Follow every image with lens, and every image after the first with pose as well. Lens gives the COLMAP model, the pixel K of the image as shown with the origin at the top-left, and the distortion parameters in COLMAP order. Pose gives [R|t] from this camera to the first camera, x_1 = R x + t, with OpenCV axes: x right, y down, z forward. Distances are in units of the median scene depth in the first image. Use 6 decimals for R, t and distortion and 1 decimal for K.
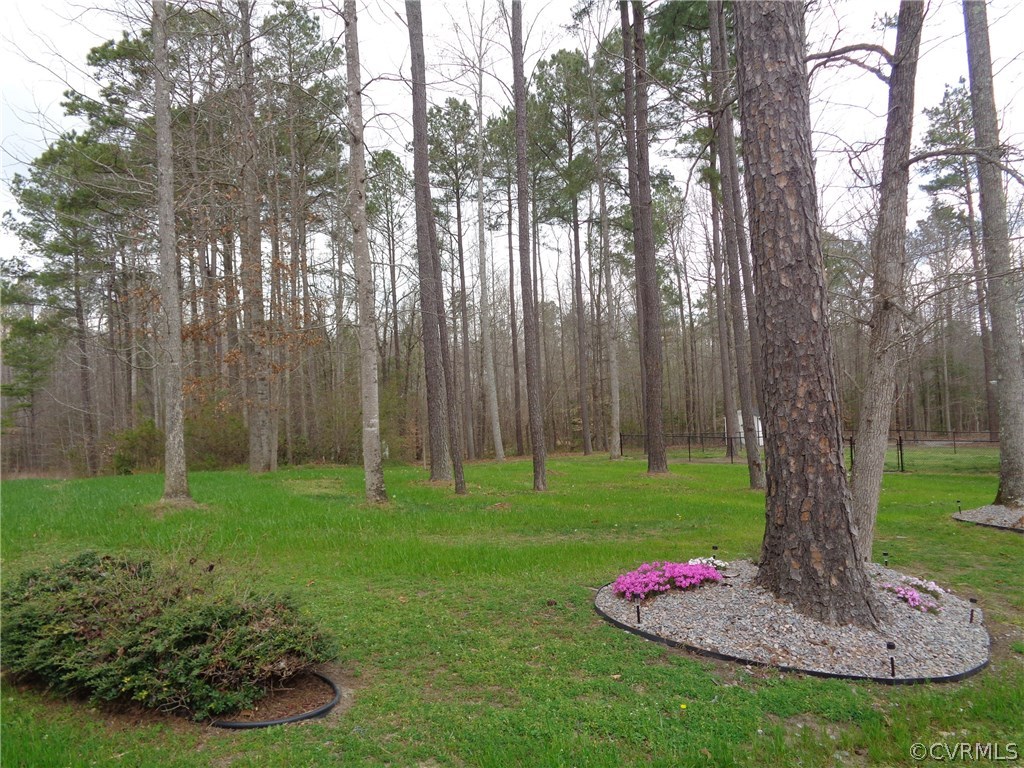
lens RADIAL K [[770.5, 0, 517.6], [0, 770.5, 377.1], [0, 0, 1]] dist [0.008715, 0.000201]
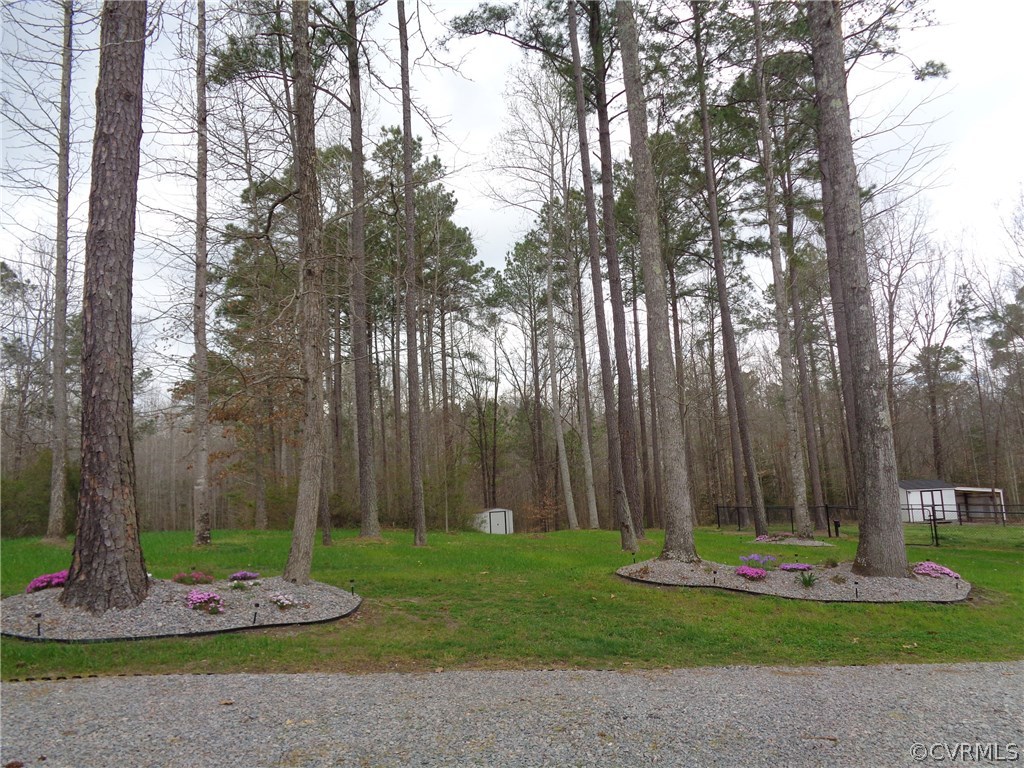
lens RADIAL K [[770.5, 0, 517.6], [0, 770.5, 377.1], [0, 0, 1]] dist [0.008715, 0.000201]
pose [[0.954118, -0.044240, -0.296144, 0.226163], [0.015398, 0.994966, -0.099024, 0.006647], [0.299034, 0.089920, 0.949996, -0.023335]]
